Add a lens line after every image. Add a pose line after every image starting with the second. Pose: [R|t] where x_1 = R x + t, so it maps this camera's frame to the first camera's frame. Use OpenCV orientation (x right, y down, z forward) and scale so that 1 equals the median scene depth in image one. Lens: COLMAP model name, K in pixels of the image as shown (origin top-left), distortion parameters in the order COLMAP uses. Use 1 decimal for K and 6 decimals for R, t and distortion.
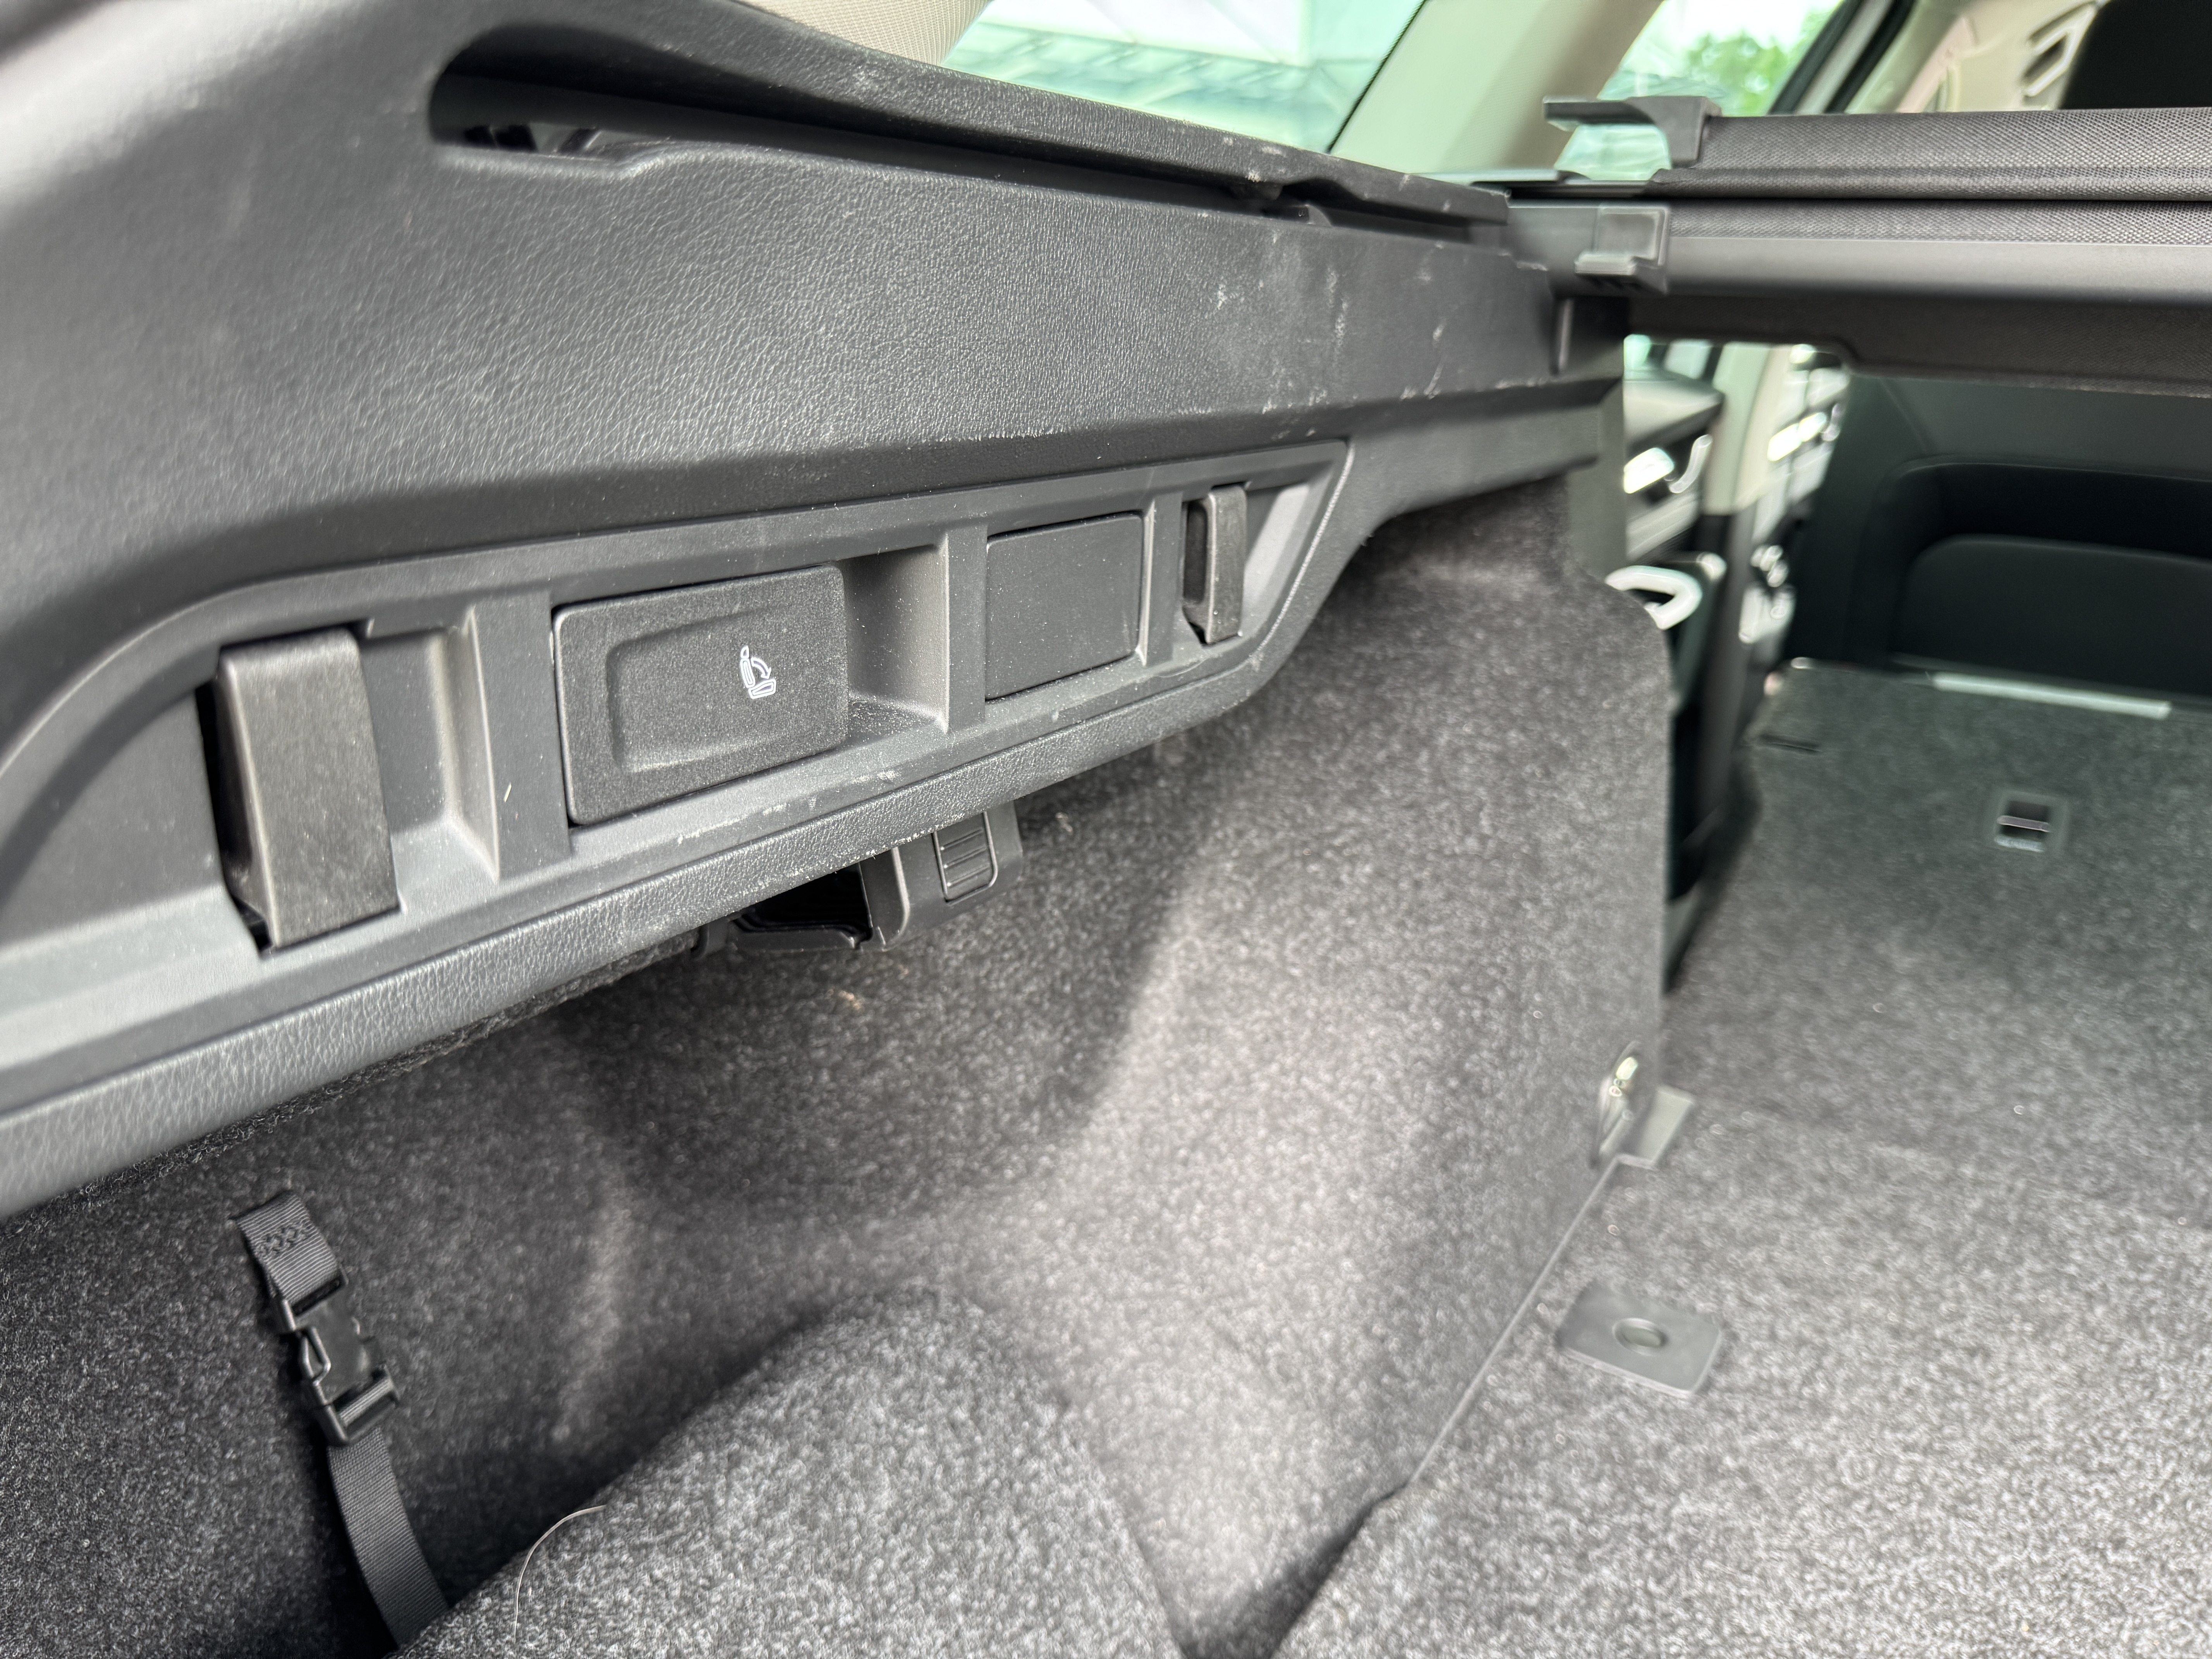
lens RADIAL K [[1592.9, 0, 1076.9], [0, 1592.9, 837.5], [0, 0, 1]] dist [0.003007, -0.006362]
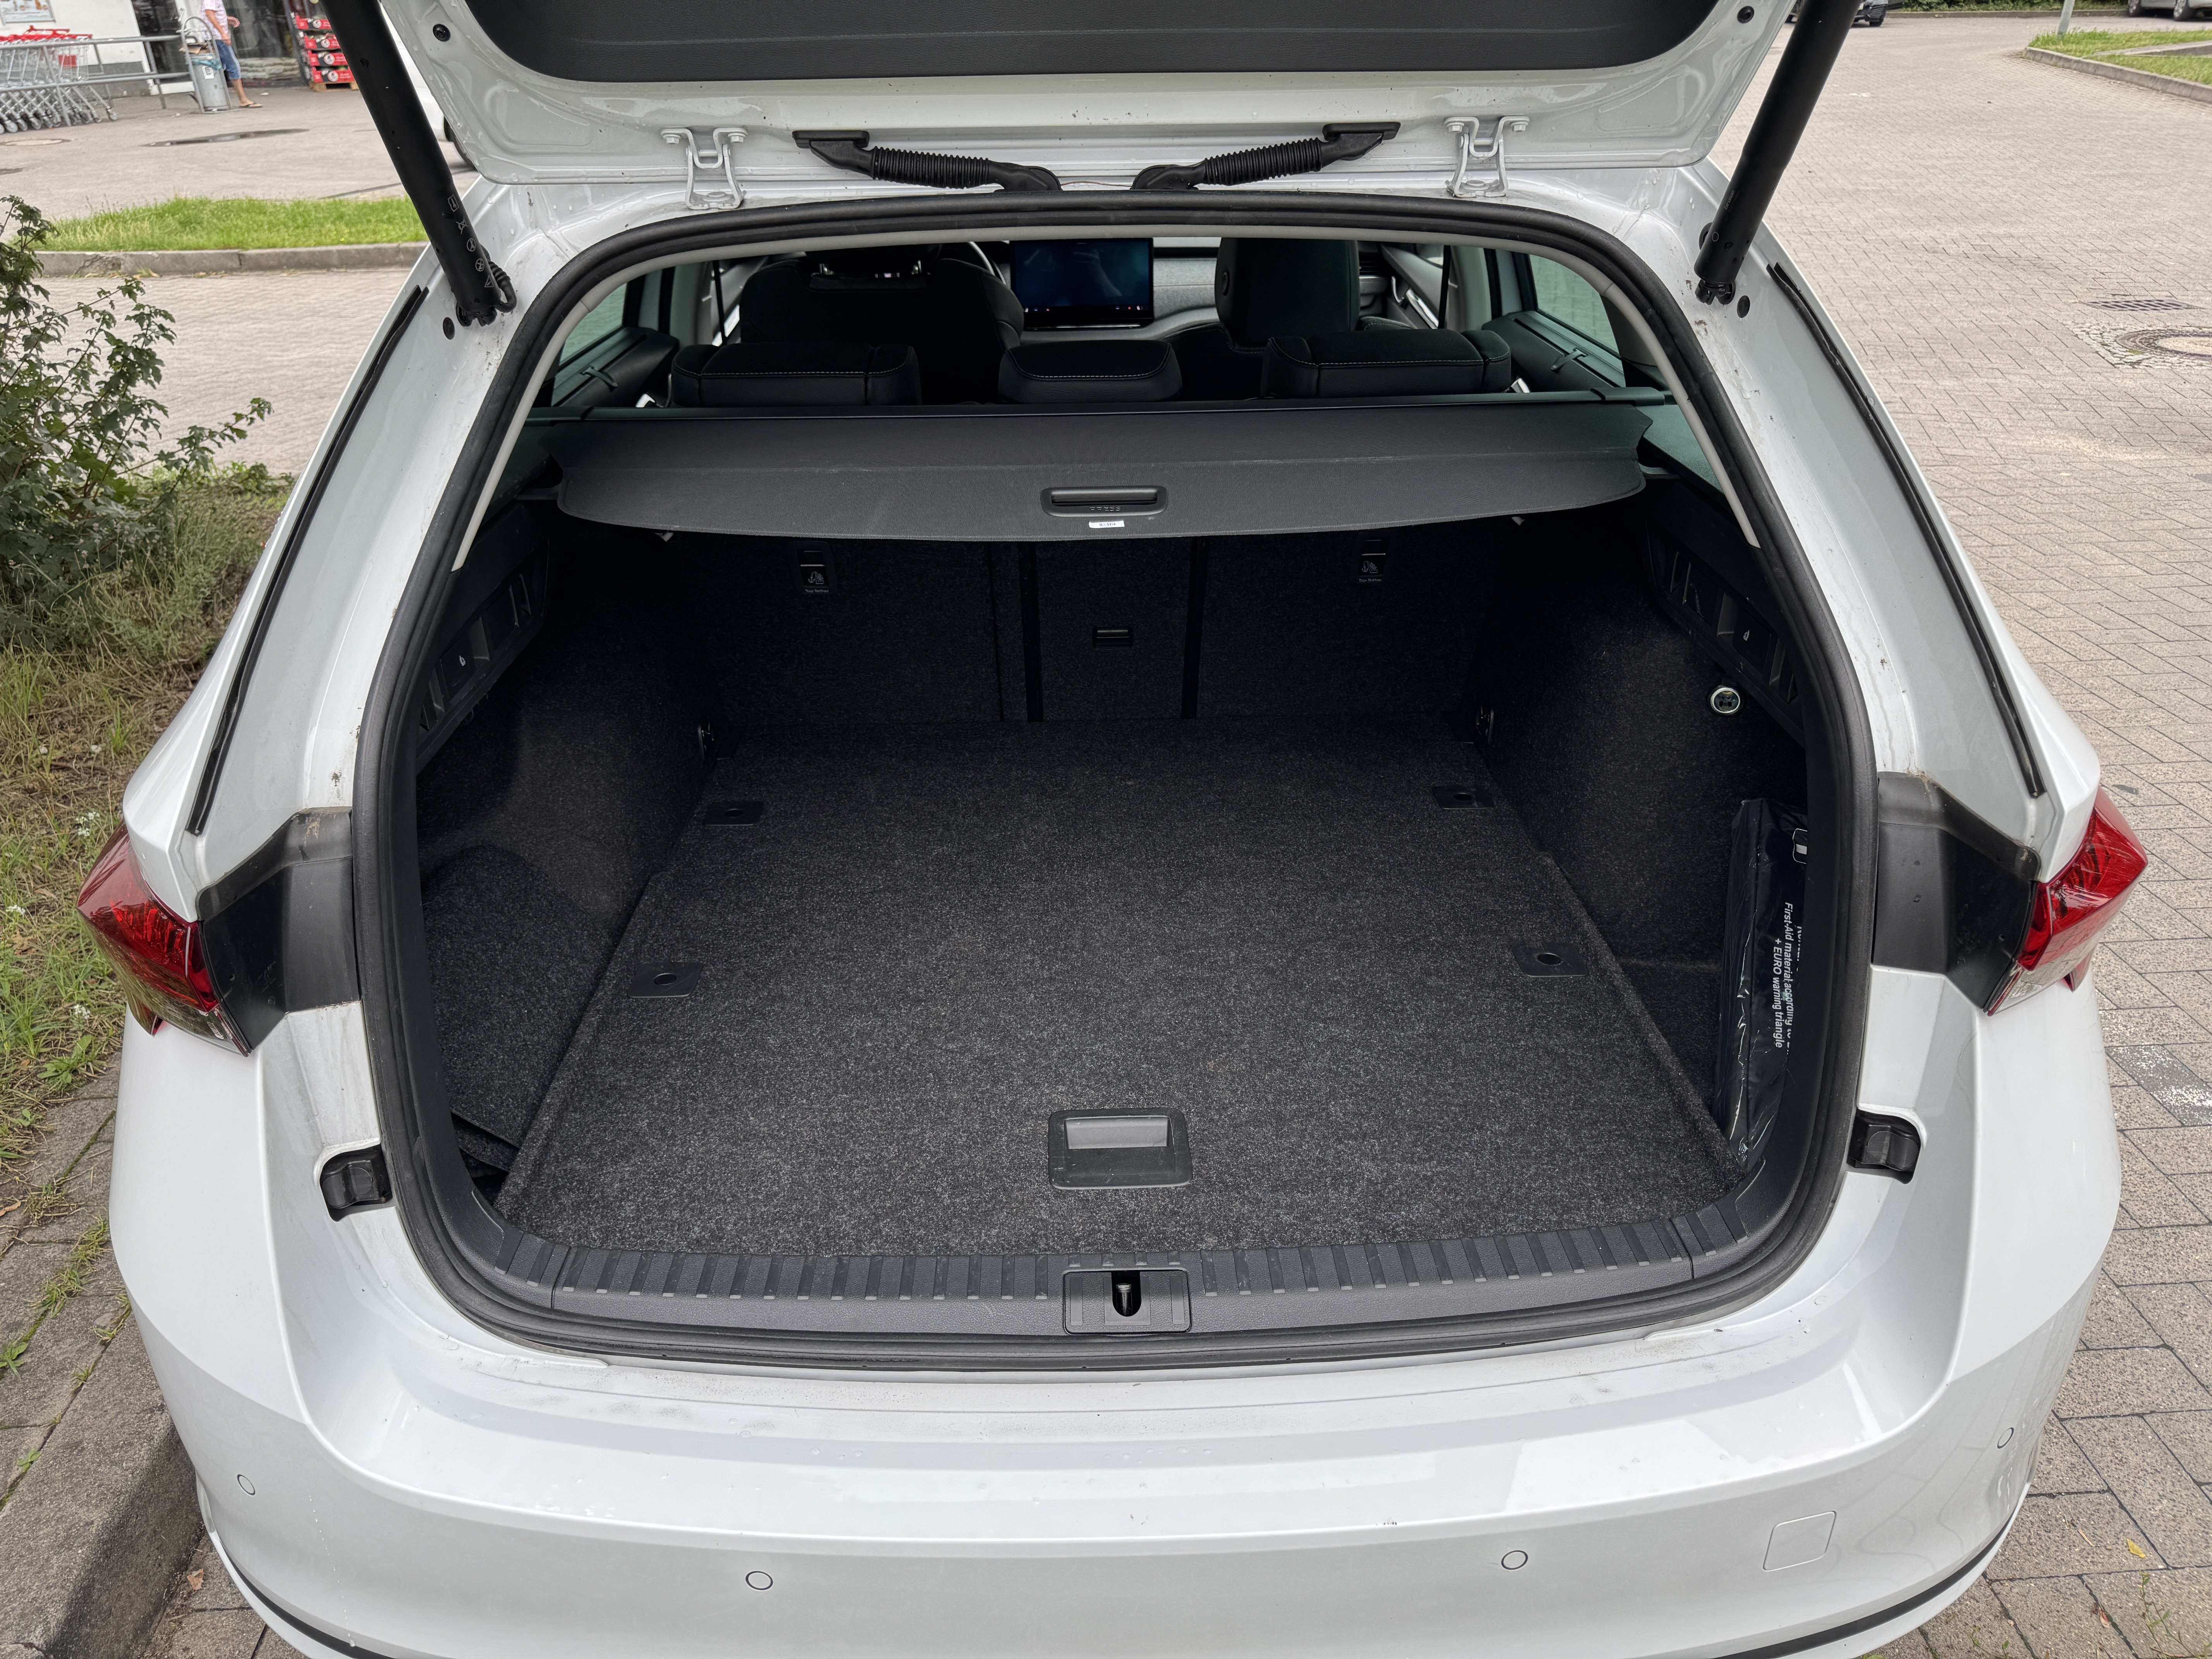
lens RADIAL K [[1592.9, 0, 1076.9], [0, 1592.9, 837.5], [0, 0, 1]] dist [0.003007, -0.006362]
pose [[0.832477, -0.290023, 0.472089, -0.461369], [0.217277, 0.954691, 0.203360, -0.062589], [-0.509679, -0.066719, 0.857774, -1.672498]]
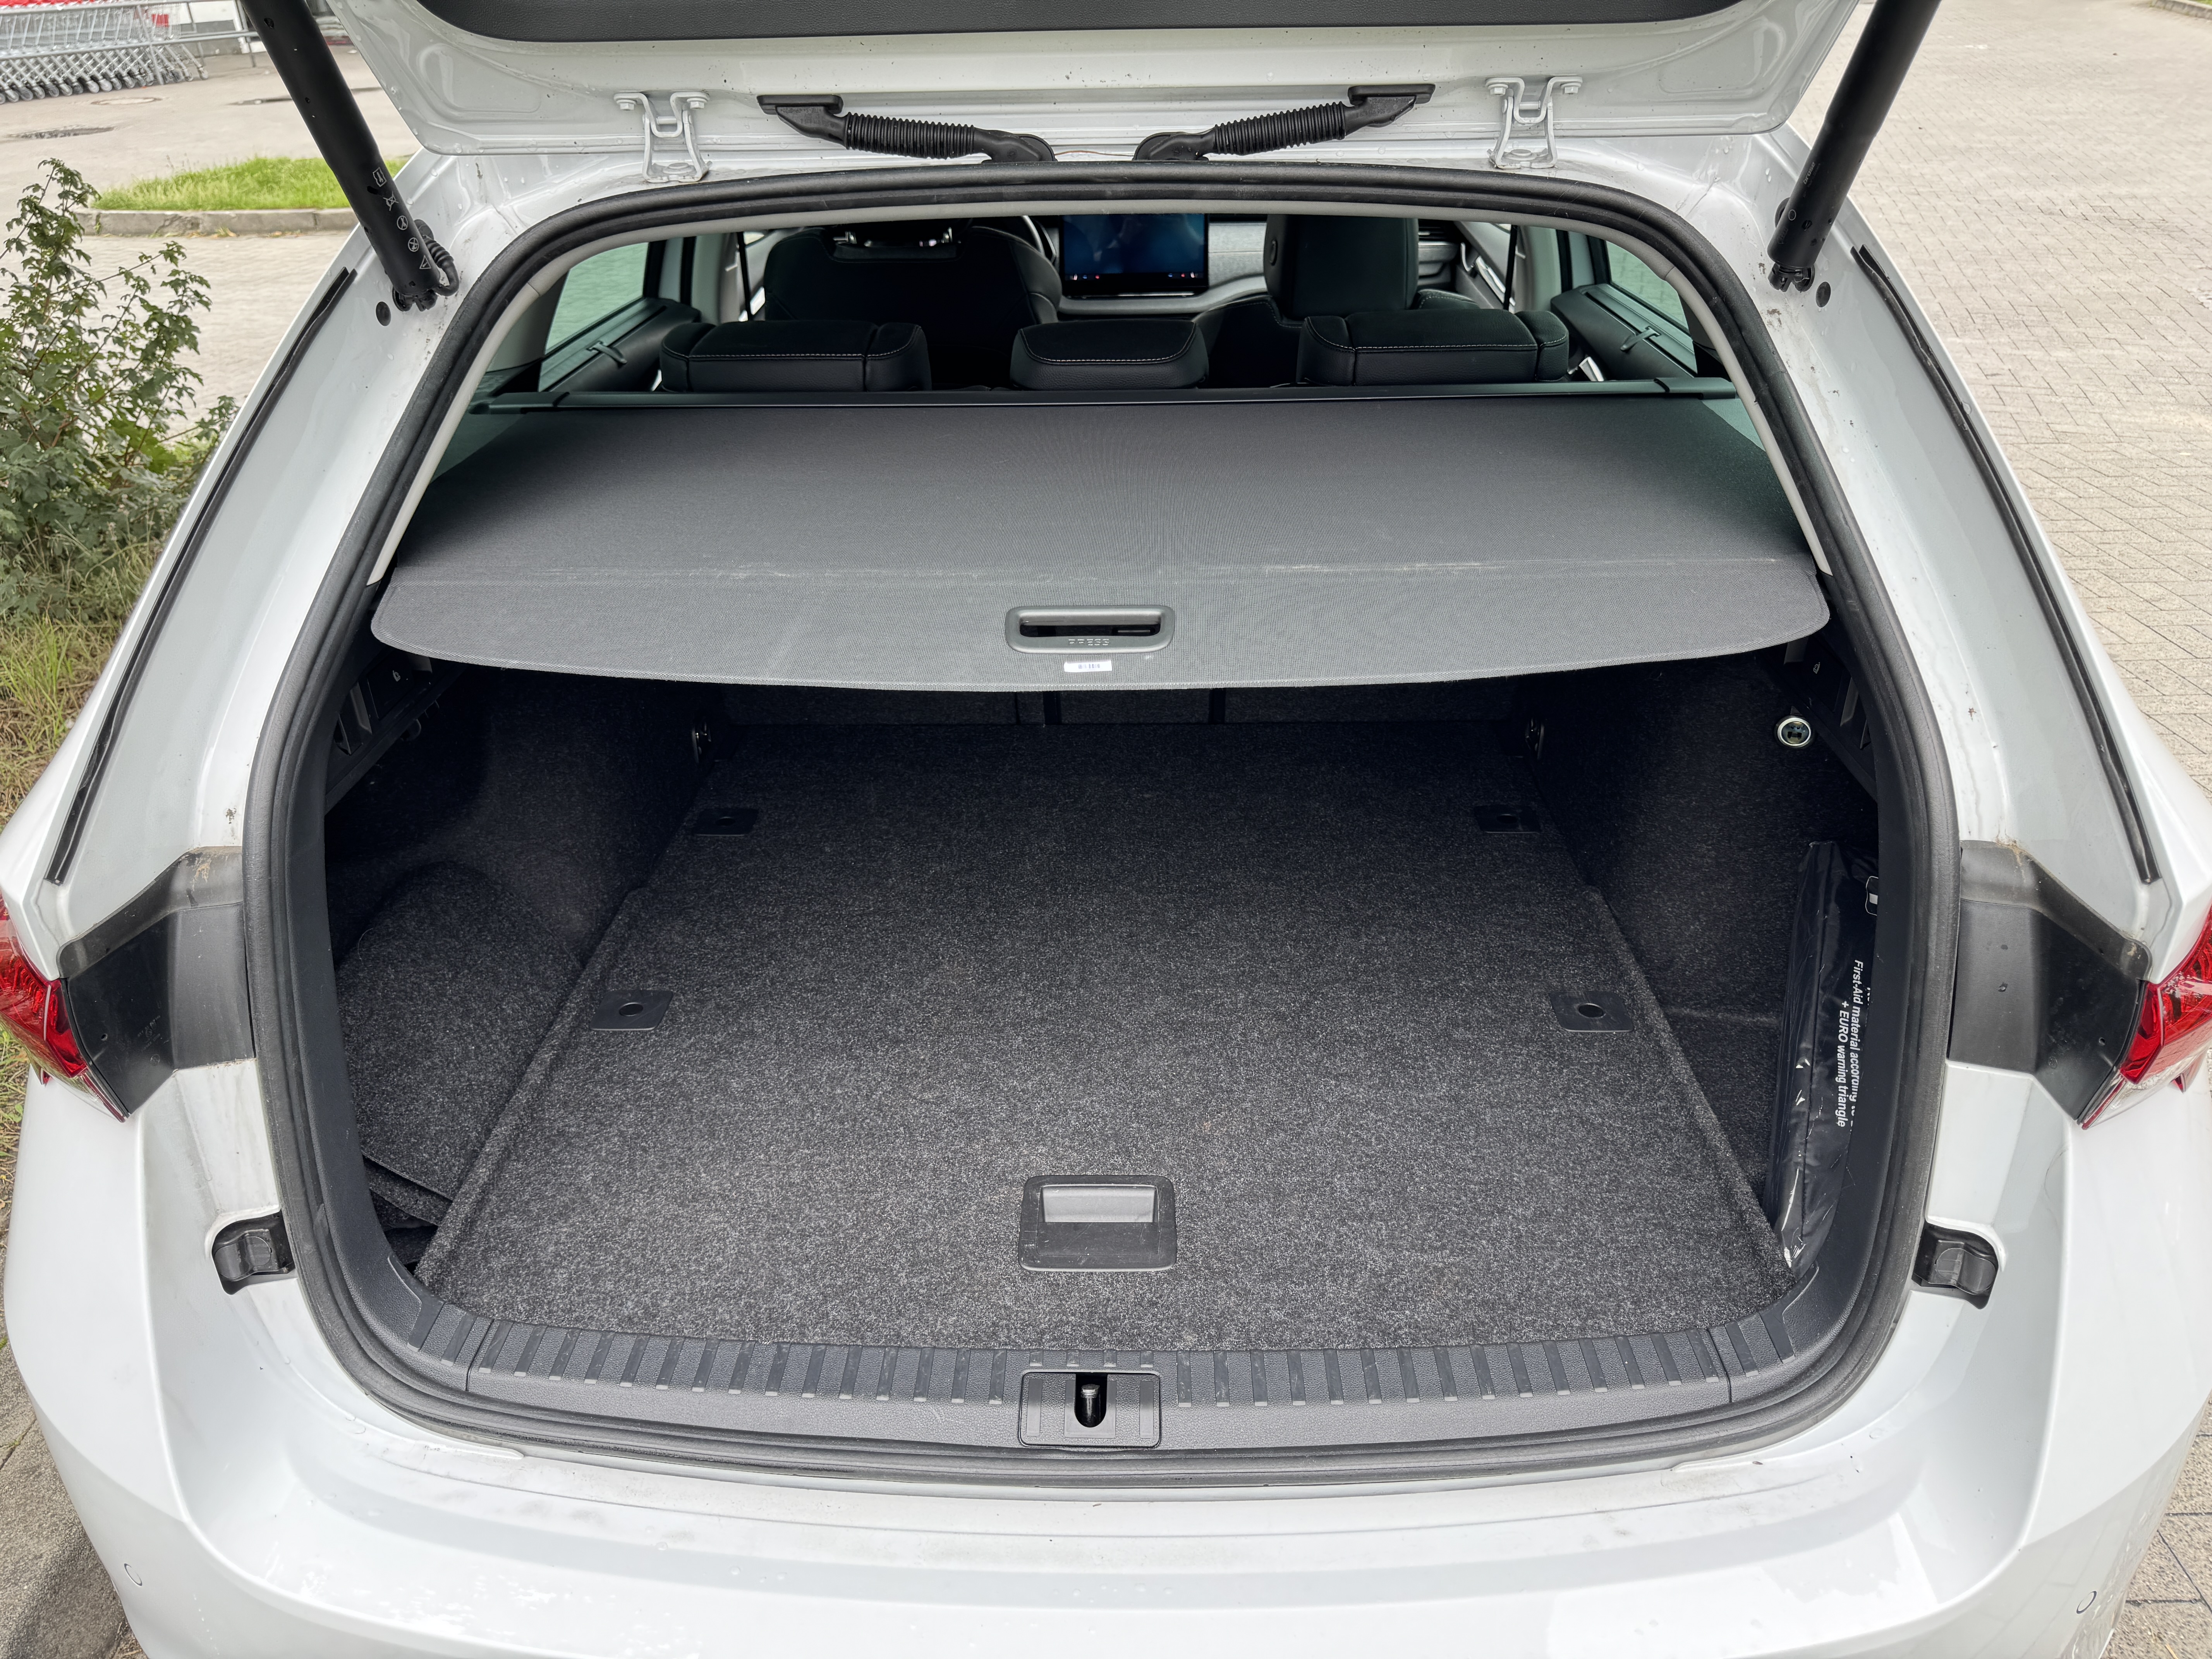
lens RADIAL K [[1597.1, 0, 1075.9], [0, 1597.1, 835.9], [0, 0, 1]] dist [-0.007803, 0.003265]
pose [[0.858874, -0.284317, 0.426027, -0.259658], [0.209315, 0.953991, 0.214683, -0.090150], [-0.467464, -0.095212, 0.878870, -1.558774]]
